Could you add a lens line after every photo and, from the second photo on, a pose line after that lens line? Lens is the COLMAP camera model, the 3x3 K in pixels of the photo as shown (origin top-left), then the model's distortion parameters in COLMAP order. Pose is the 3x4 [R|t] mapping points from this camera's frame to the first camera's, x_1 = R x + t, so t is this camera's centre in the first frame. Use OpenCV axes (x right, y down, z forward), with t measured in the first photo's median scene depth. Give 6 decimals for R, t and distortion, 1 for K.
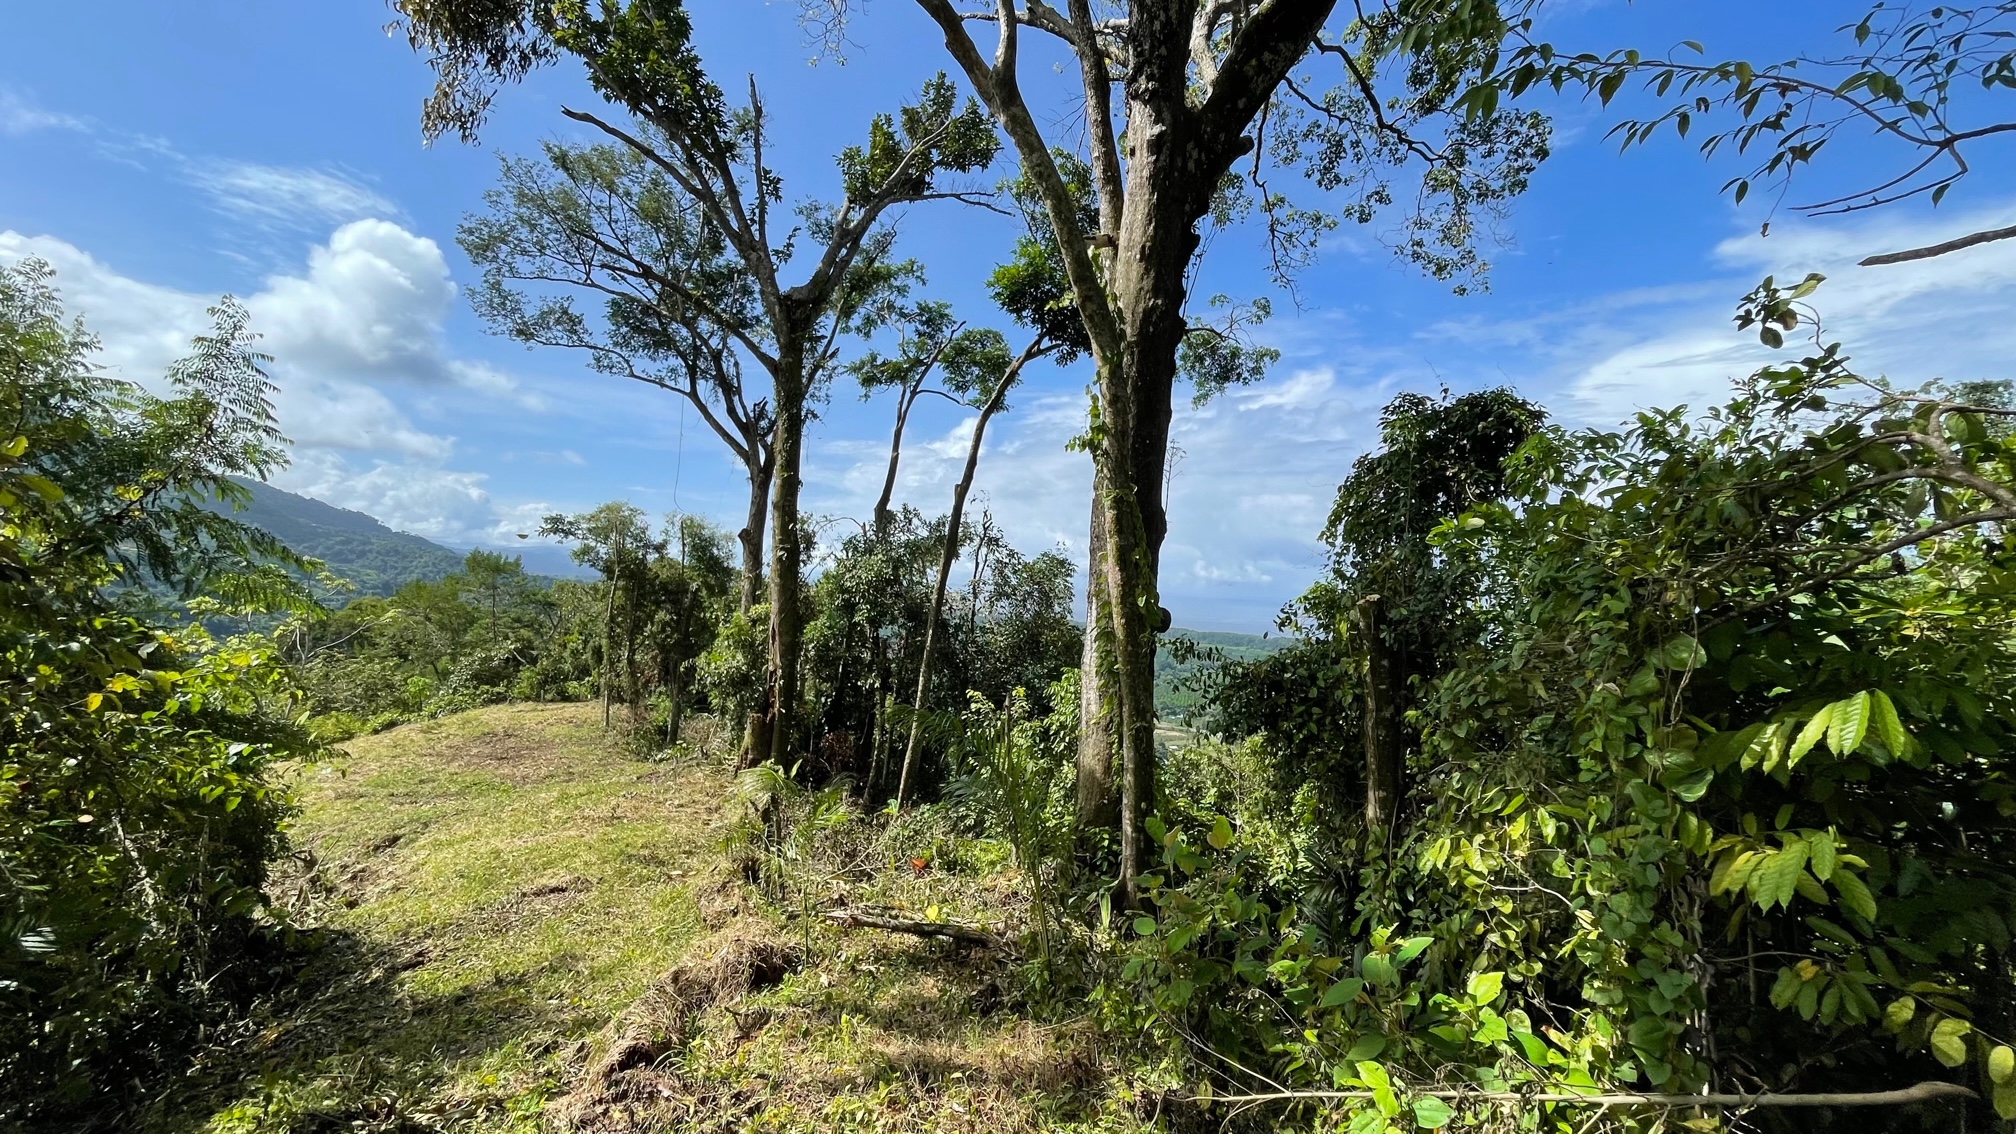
lens RADIAL K [[808.0, 0, 985.8], [0, 808.0, 567.6], [0, 0, 1]] dist [-0.000306, -0.003375]
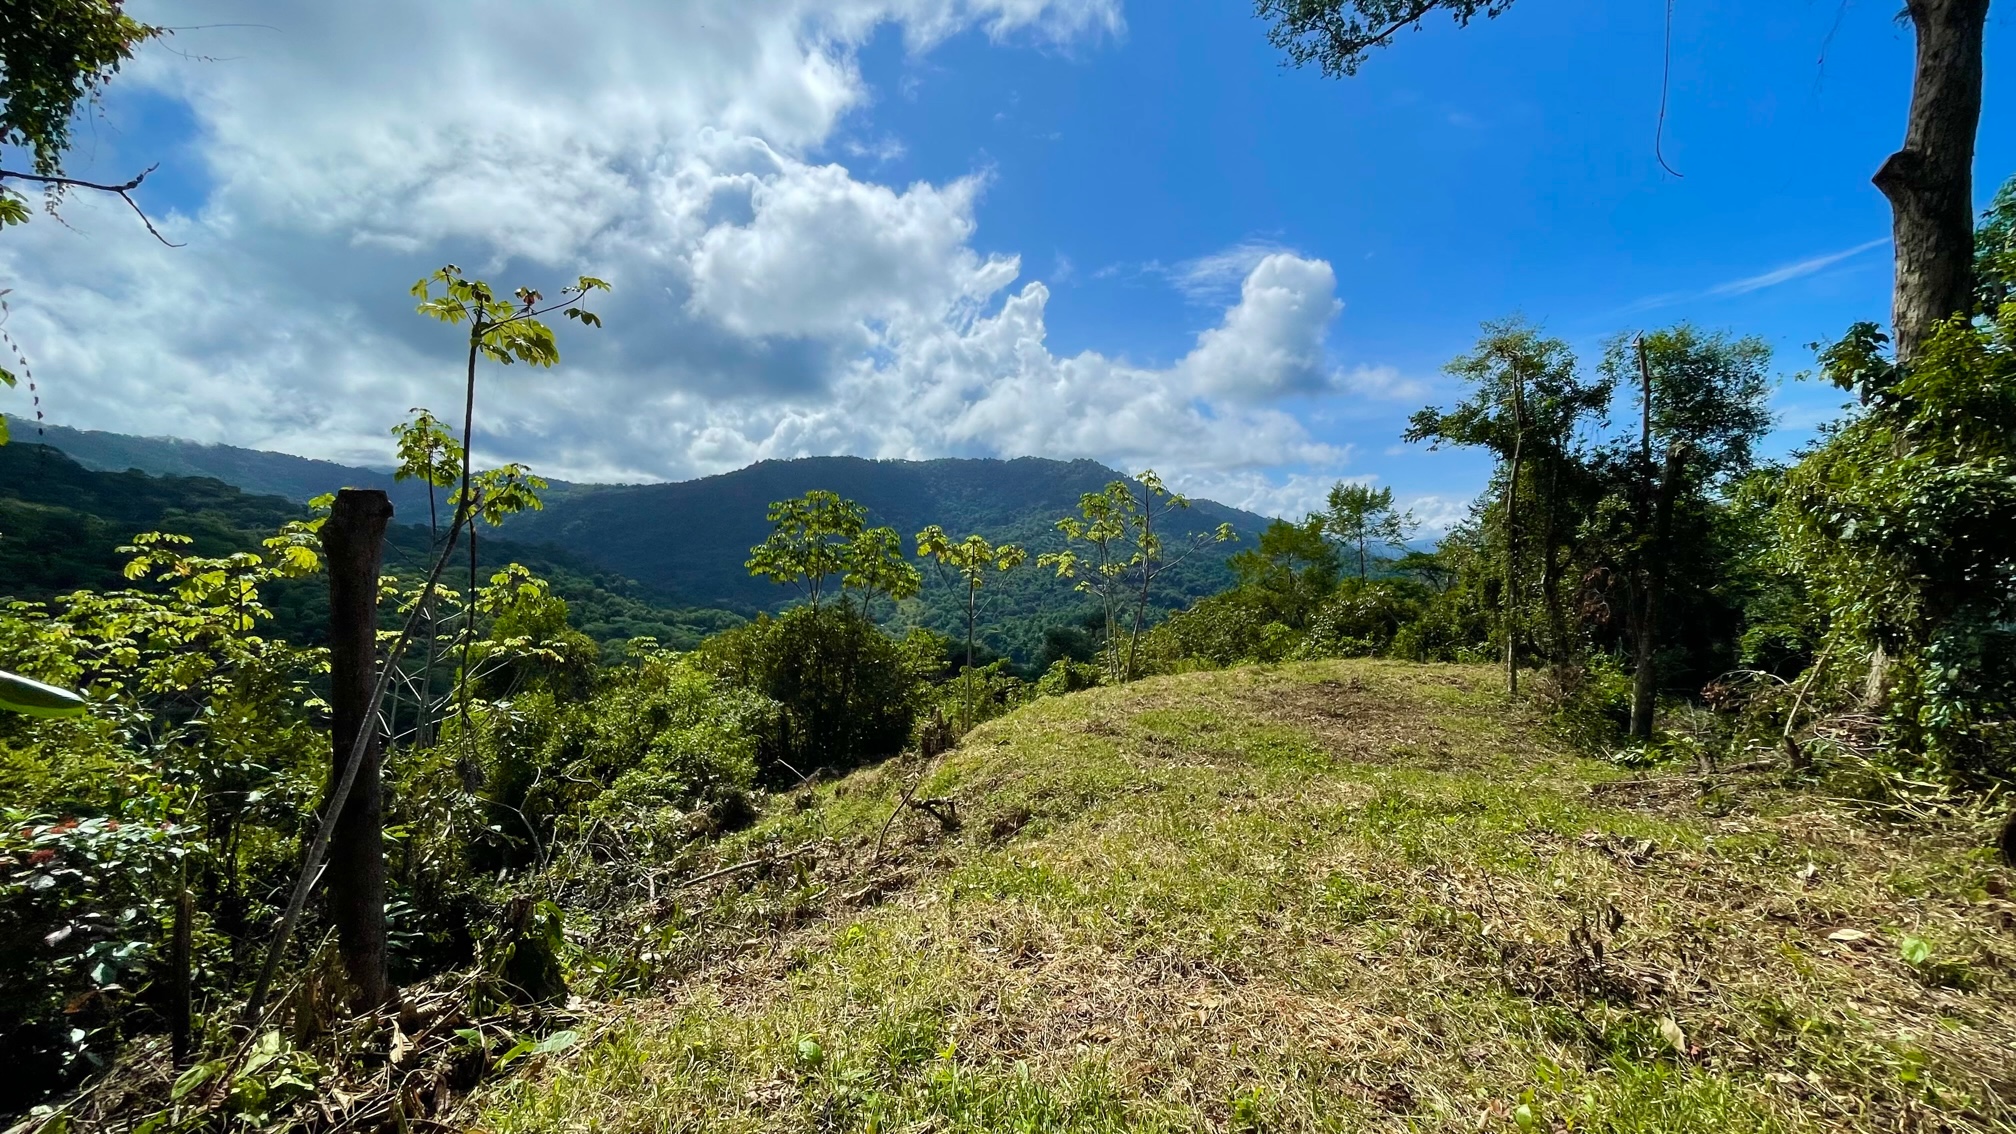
lens RADIAL K [[808.0, 0, 985.8], [0, 808.0, 567.6], [0, 0, 1]] dist [-0.000306, -0.003375]
pose [[0.532022, -0.031319, -0.846151, -0.150868], [0.043049, 0.999024, -0.009910, 0.084205], [0.845636, -0.031153, 0.532851, 0.317482]]
